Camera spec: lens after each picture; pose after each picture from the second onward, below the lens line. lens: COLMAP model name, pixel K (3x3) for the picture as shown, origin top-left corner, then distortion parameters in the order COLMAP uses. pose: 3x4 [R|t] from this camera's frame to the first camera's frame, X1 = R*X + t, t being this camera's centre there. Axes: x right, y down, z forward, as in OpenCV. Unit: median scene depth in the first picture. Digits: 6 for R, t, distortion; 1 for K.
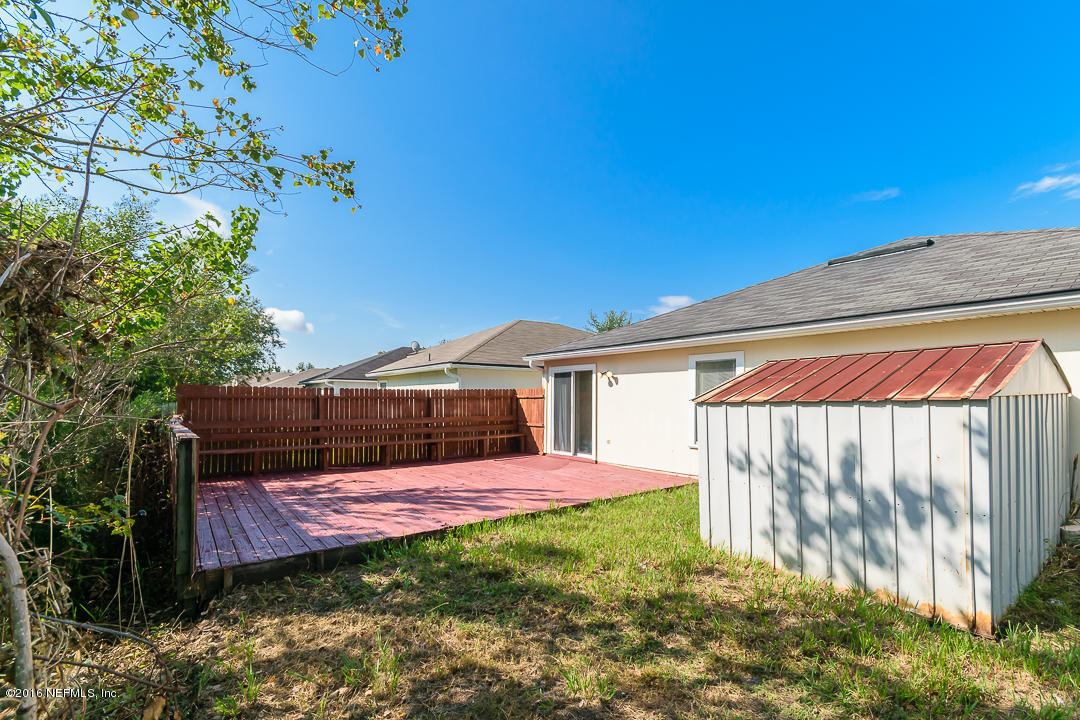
lens RADIAL K [[480.2, 0, 544.3], [0, 480.2, 391.0], [0, 0, 1]] dist [0.001540, 0.000364]
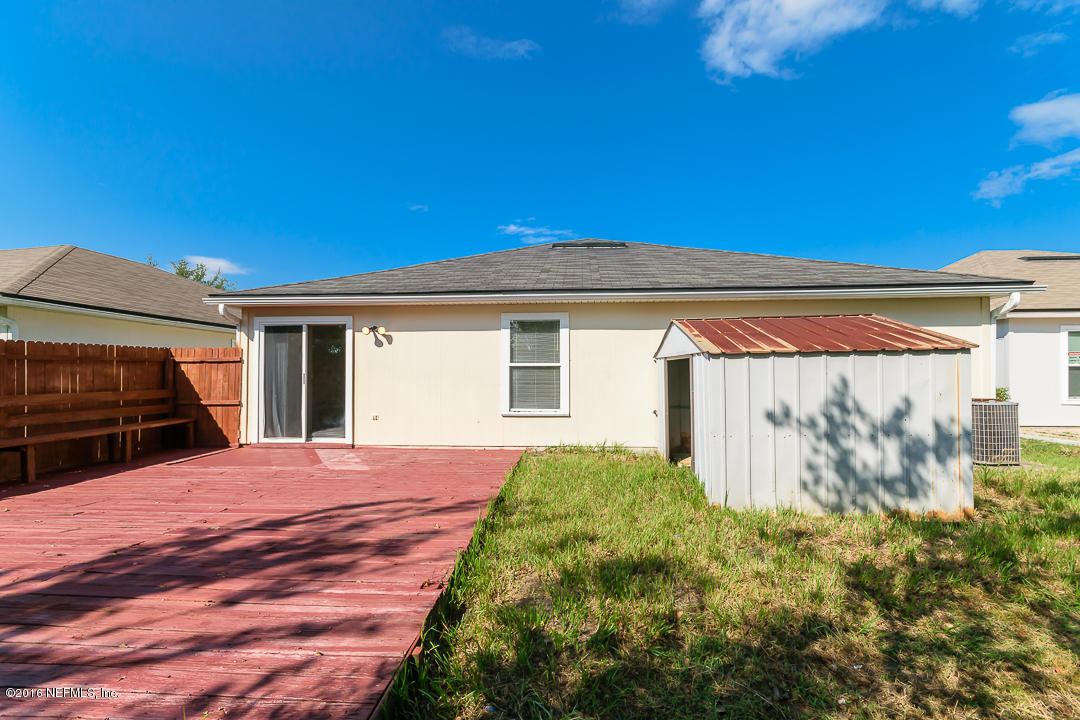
lens RADIAL K [[480.2, 0, 538.5], [0, 480.2, 364.7], [0, 0, 1]] dist [0.001540, 0.000364]
pose [[0.681188, 0.013328, 0.731987, -0.217795], [-0.011068, 0.999907, -0.007906, 0.019675], [-0.732025, -0.002716, 0.681273, 0.241929]]
